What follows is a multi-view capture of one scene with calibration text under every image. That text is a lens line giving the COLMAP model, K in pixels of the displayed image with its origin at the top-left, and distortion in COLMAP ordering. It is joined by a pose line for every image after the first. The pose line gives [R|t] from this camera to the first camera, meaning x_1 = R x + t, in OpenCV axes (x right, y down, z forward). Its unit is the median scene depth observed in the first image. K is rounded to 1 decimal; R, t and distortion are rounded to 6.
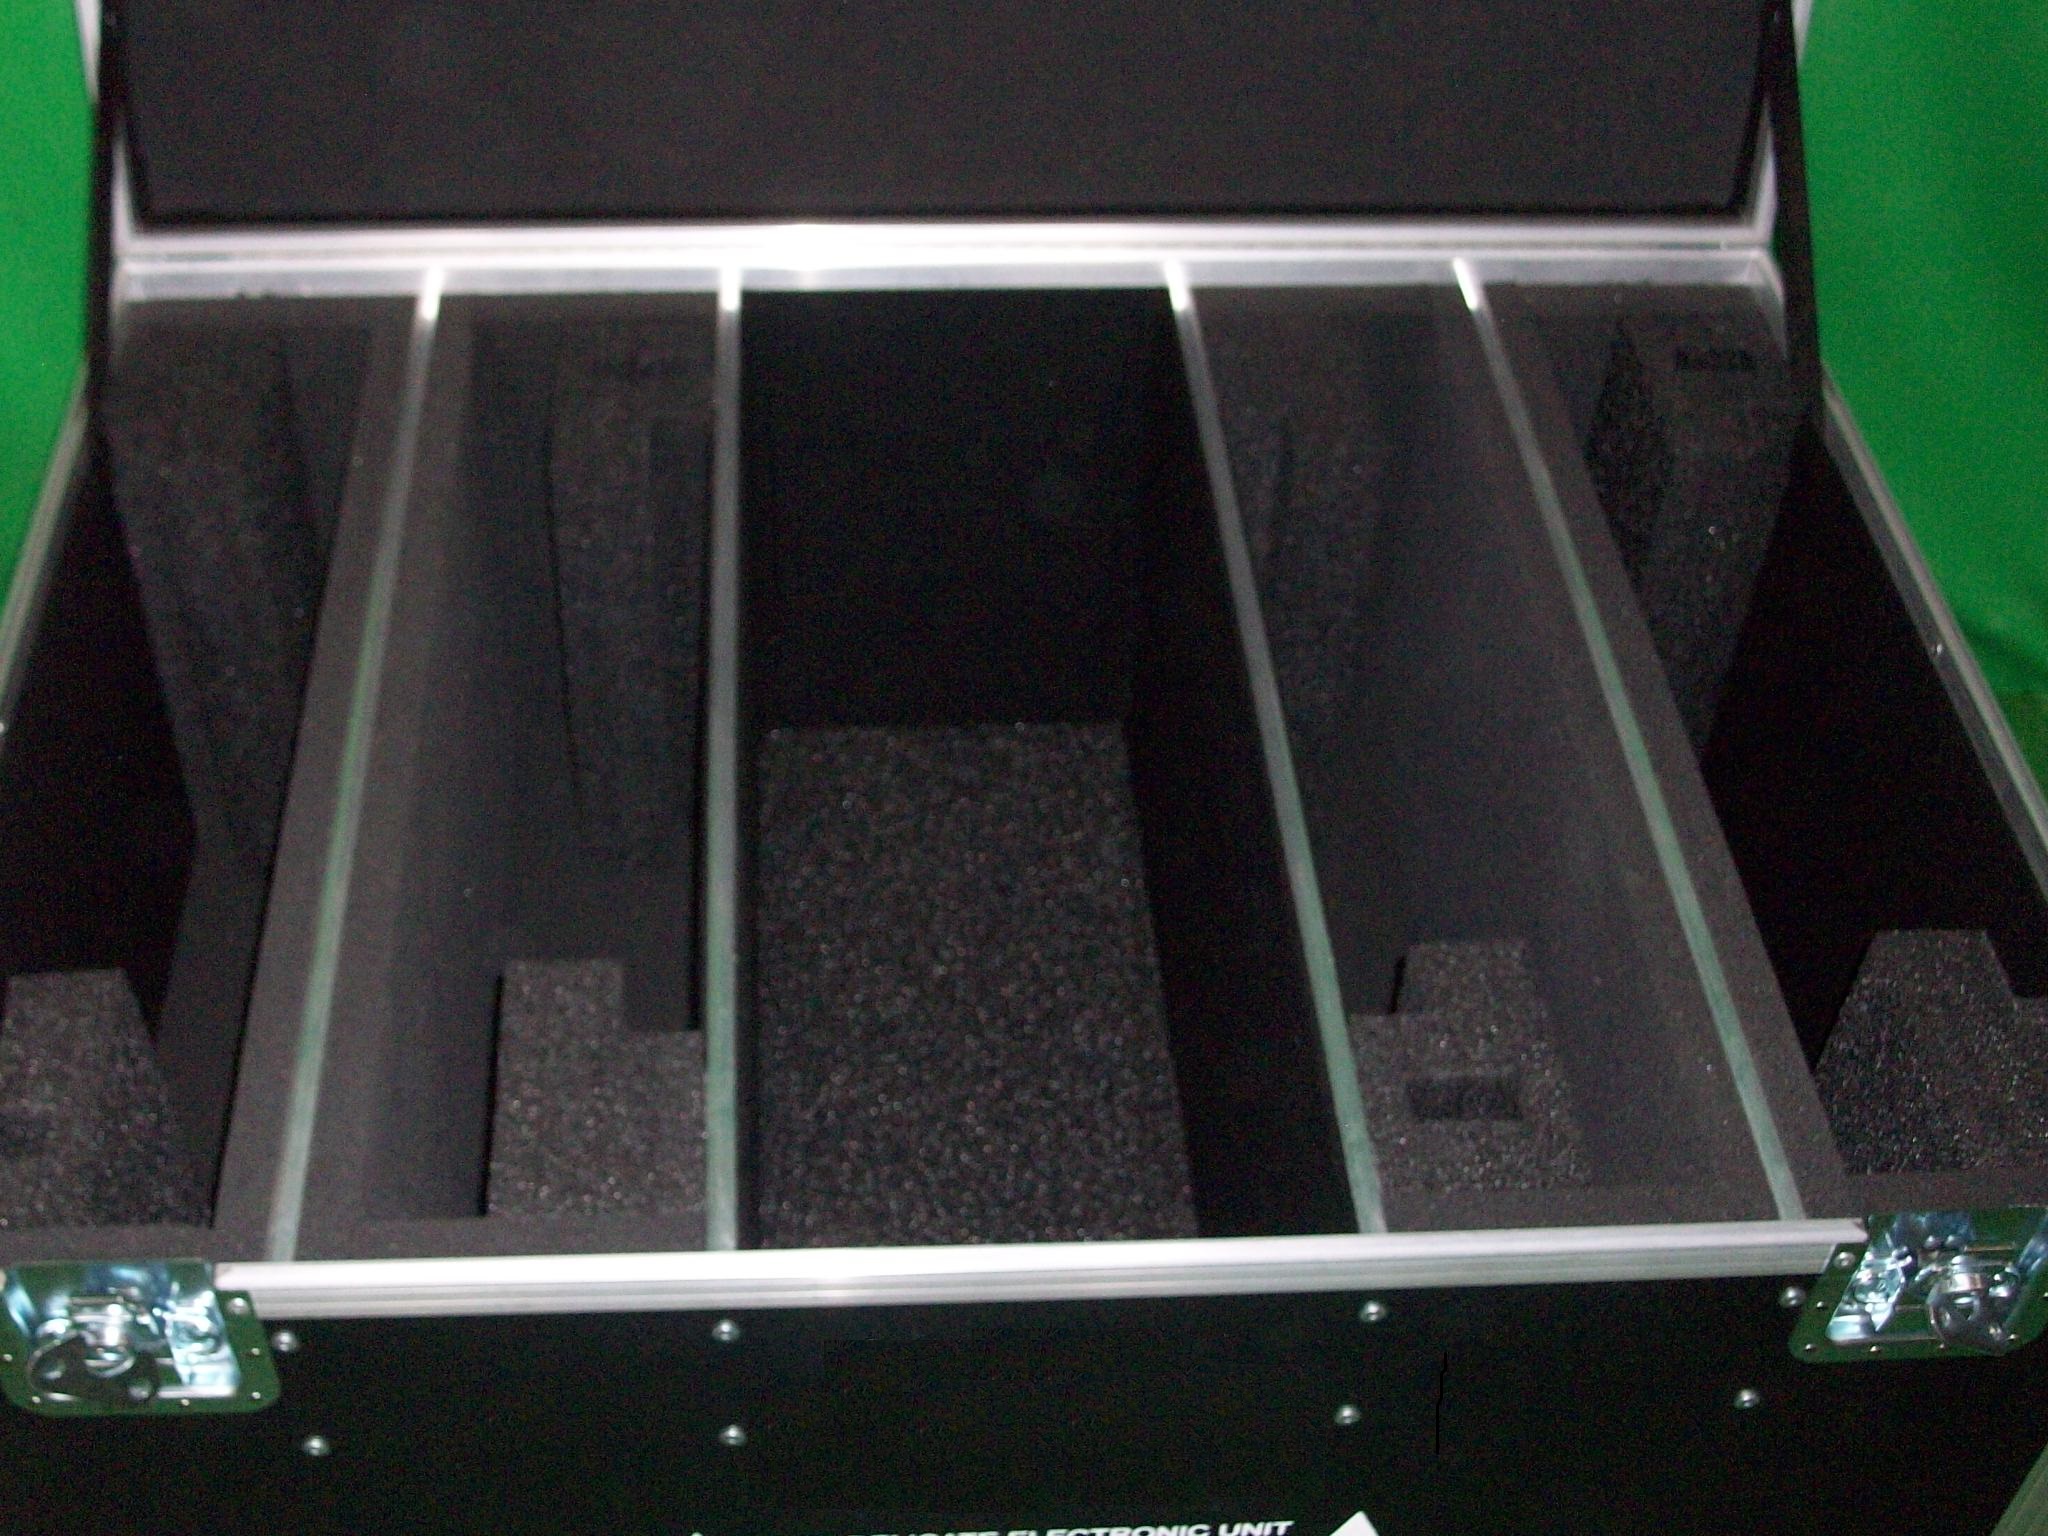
lens RADIAL K [[2503.9, 0, 977.3], [0, 2503.9, 766.9], [0, 0, 1]] dist [-0.024688, -0.016217]
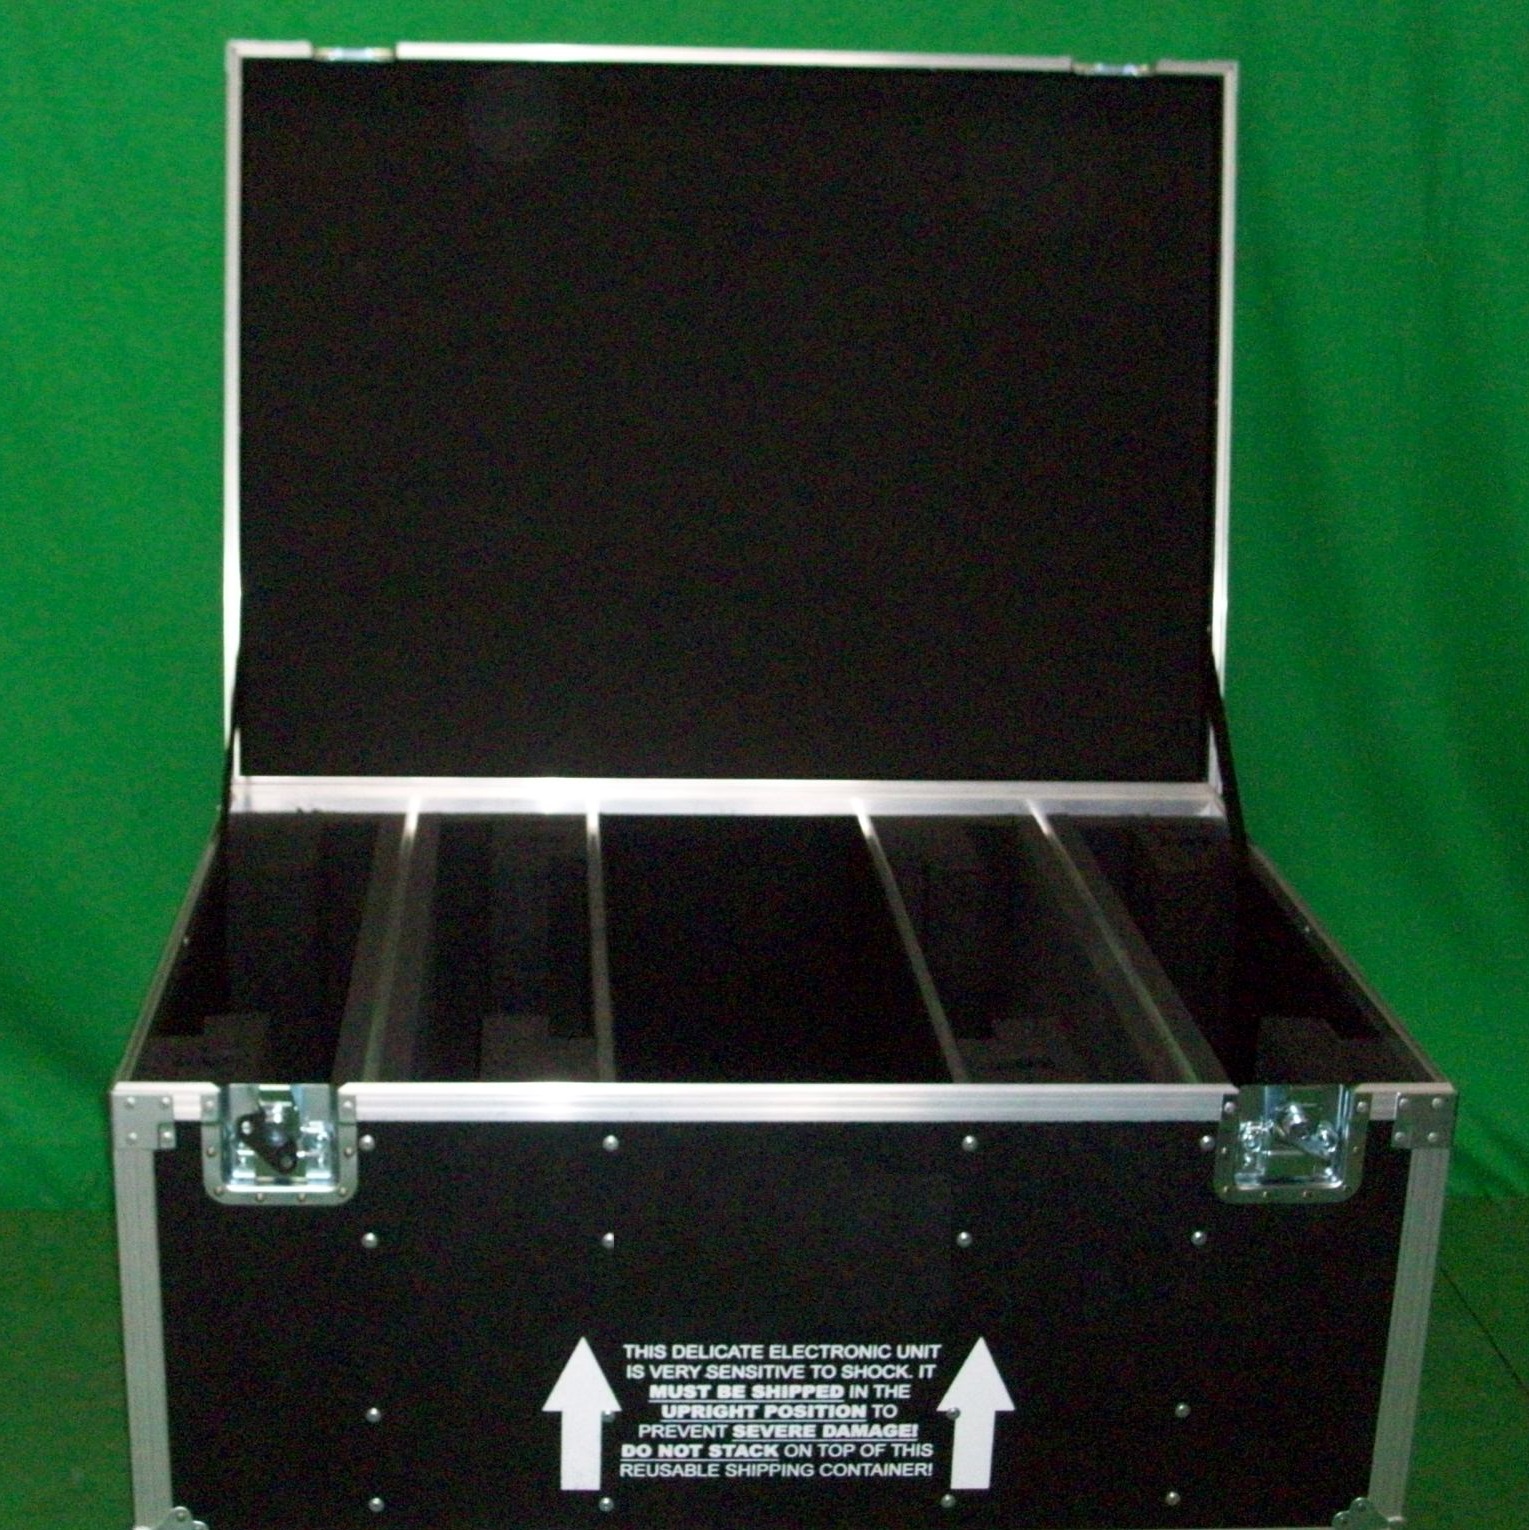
lens RADIAL K [[2526.2, 0, 764.5], [0, 2526.2, 765.0], [0, 0, 1]] dist [-0.049125, -0.048741]
pose [[0.999860, -0.008199, 0.014605, -0.009421], [0.014091, 0.883112, -0.468951, 0.586512], [-0.009053, 0.469091, 0.883103, -0.514048]]
